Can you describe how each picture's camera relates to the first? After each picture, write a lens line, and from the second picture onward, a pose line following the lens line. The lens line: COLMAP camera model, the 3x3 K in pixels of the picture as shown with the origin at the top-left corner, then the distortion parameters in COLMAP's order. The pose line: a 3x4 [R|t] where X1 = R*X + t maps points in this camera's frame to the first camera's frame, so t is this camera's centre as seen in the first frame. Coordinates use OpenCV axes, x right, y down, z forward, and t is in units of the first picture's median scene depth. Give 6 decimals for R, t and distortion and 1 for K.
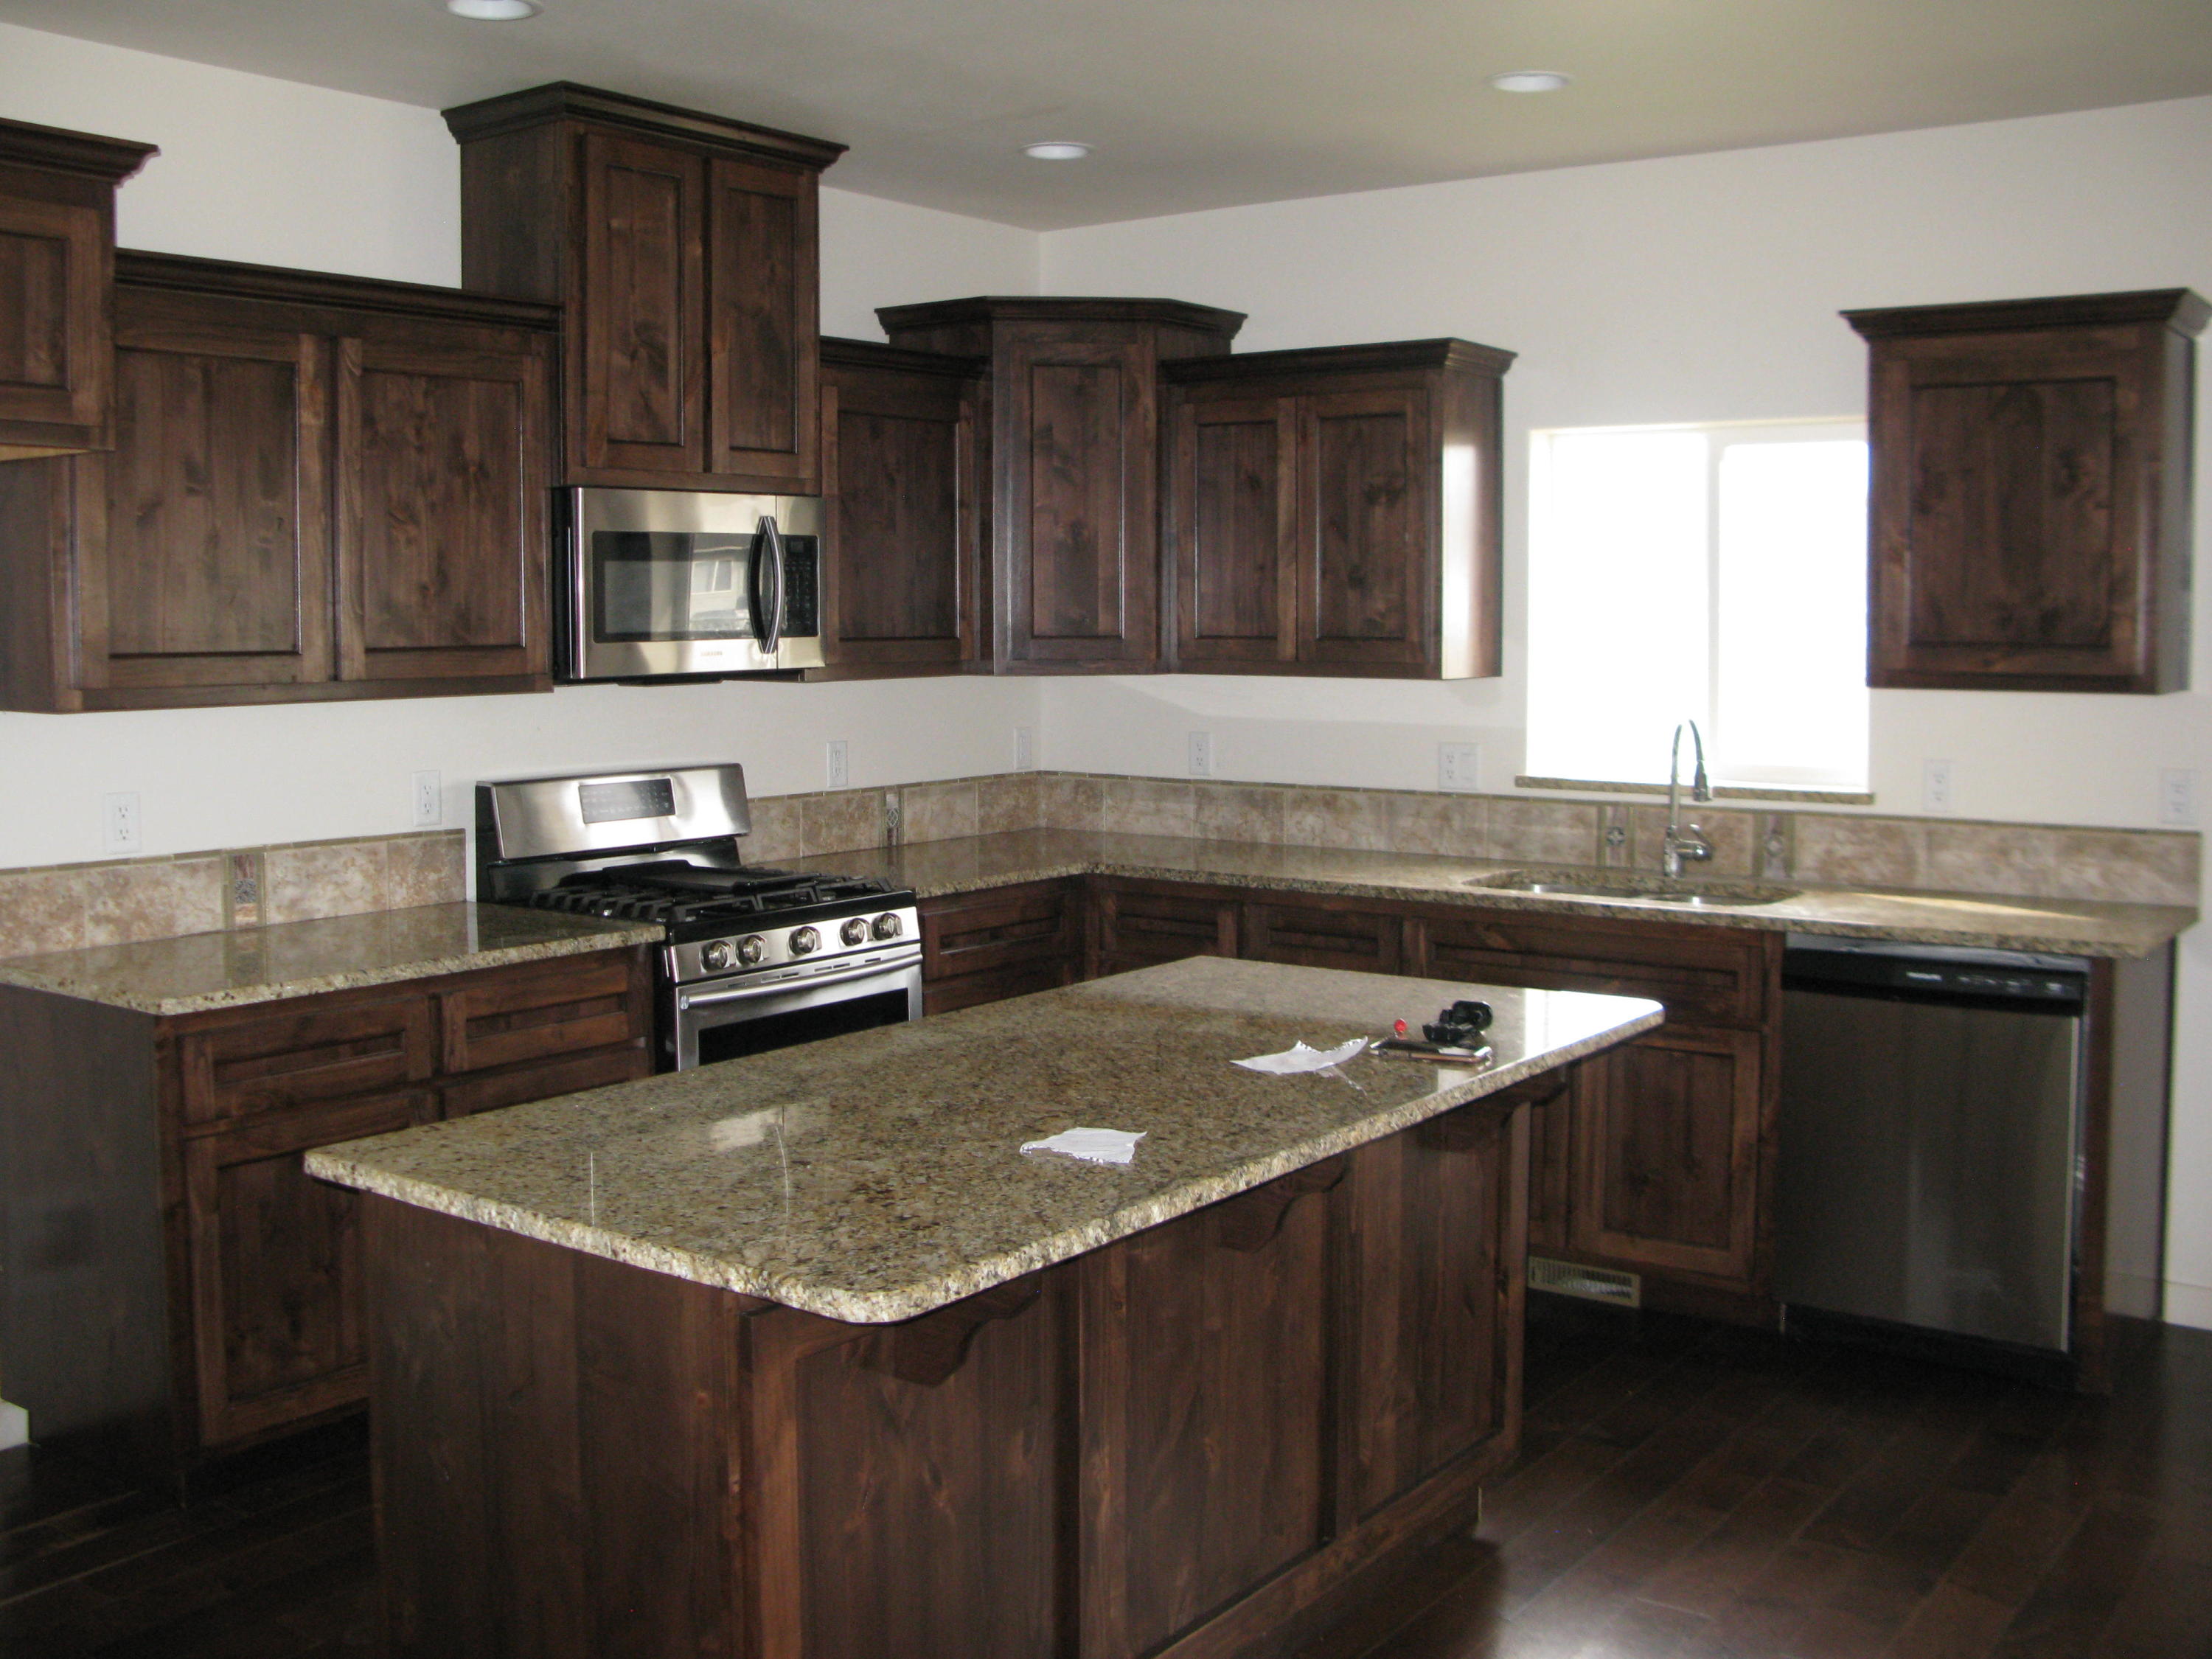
lens RADIAL K [[2247.4, 0, 1104.3], [0, 2247.4, 729.7], [0, 0, 1]] dist [-0.203116, 0.242171]
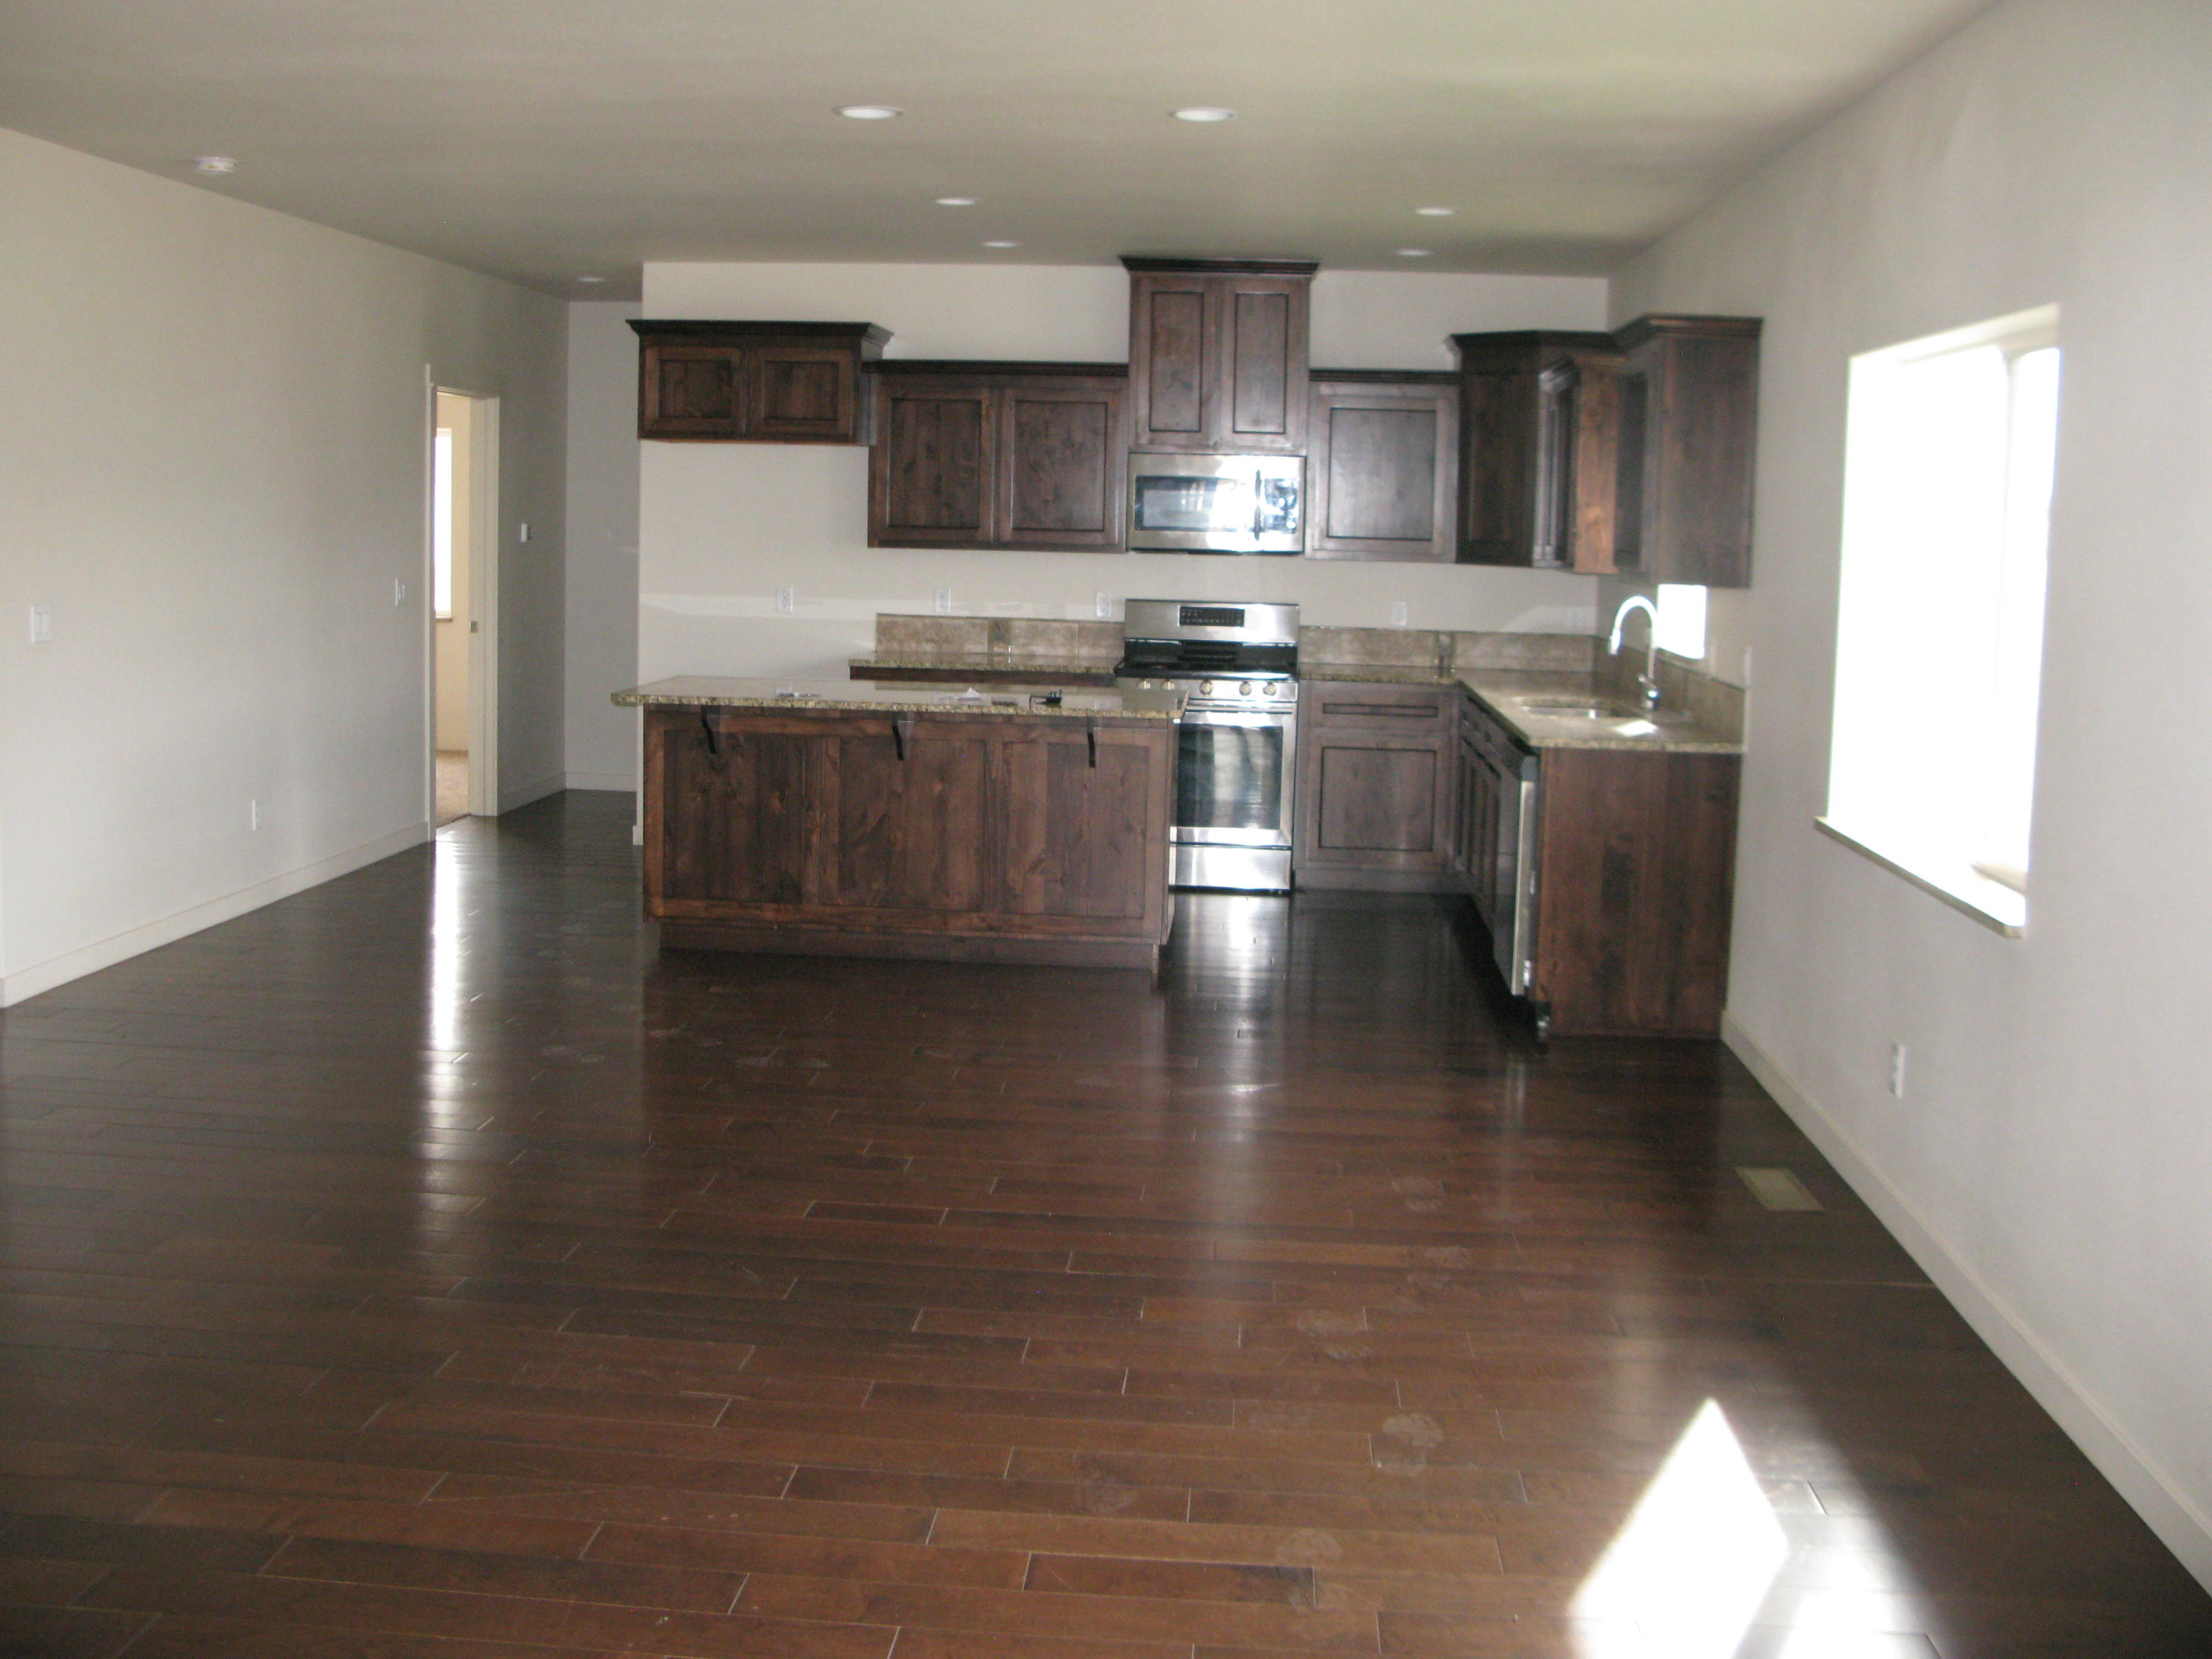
lens RADIAL K [[2247.4, 0, 1104.3], [0, 2247.4, 729.7], [0, 0, 1]] dist [-0.203116, 0.242171]
pose [[0.541430, 0.096199, -0.835224, 1.487746], [-0.072646, 0.995070, 0.067517, 0.006021], [0.837601, 0.024119, 0.545749, -0.135304]]
